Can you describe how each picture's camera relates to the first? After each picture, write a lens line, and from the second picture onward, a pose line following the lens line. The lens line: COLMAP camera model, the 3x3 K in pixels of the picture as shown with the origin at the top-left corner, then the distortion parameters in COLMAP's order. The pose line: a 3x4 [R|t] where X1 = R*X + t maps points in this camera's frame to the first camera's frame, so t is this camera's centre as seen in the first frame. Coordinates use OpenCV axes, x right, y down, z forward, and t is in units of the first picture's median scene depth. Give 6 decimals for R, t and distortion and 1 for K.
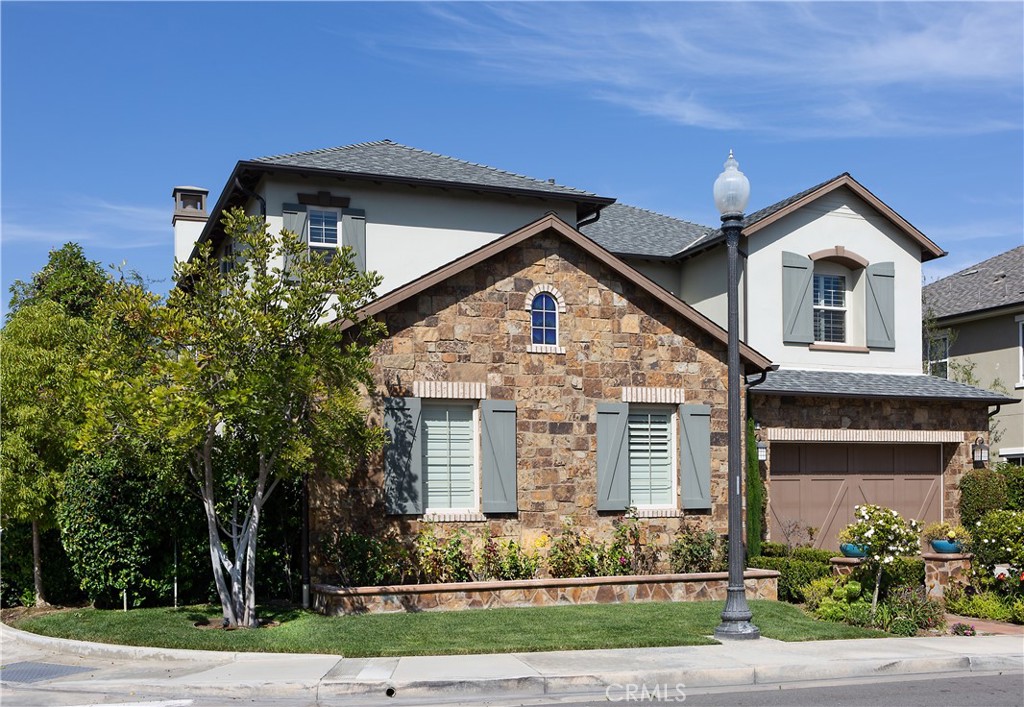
lens RADIAL K [[1108.6, 0, 512.0], [0, 1108.6, 353.5], [0, 0, 1]] dist [0.081971, -0.013358]
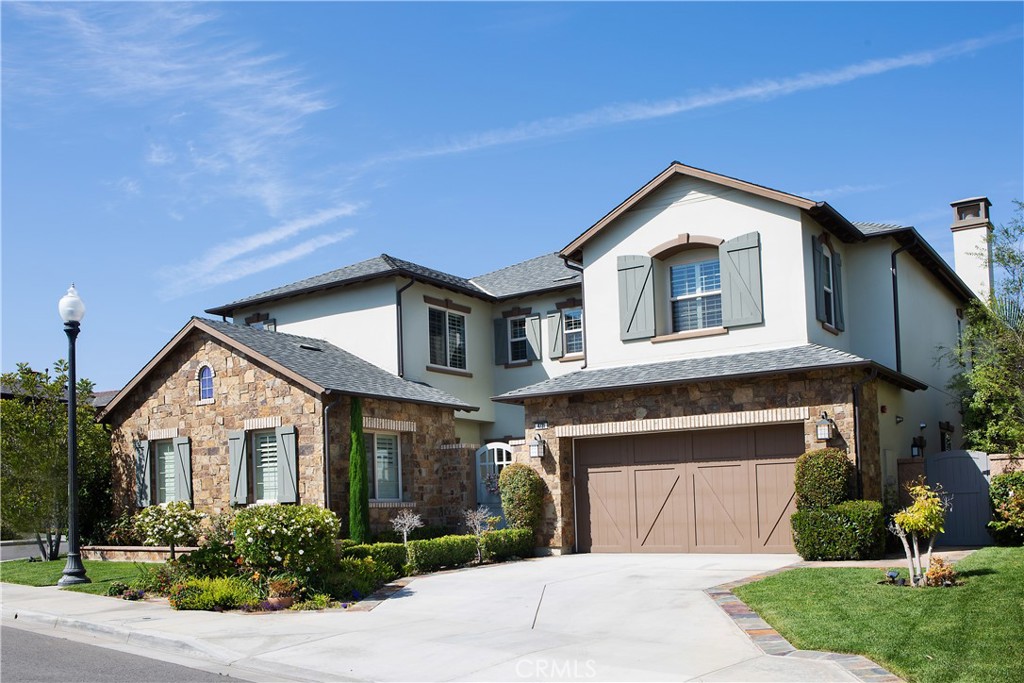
lens RADIAL K [[893.9, 0, 512.0], [0, 893.9, 341.5], [0, 0, 1]] dist [-0.005253, -0.008448]
pose [[0.545076, -0.154118, -0.824100, 1.268374], [0.125740, 0.986868, -0.101391, 0.090528], [0.828904, -0.048356, 0.557297, 0.624407]]
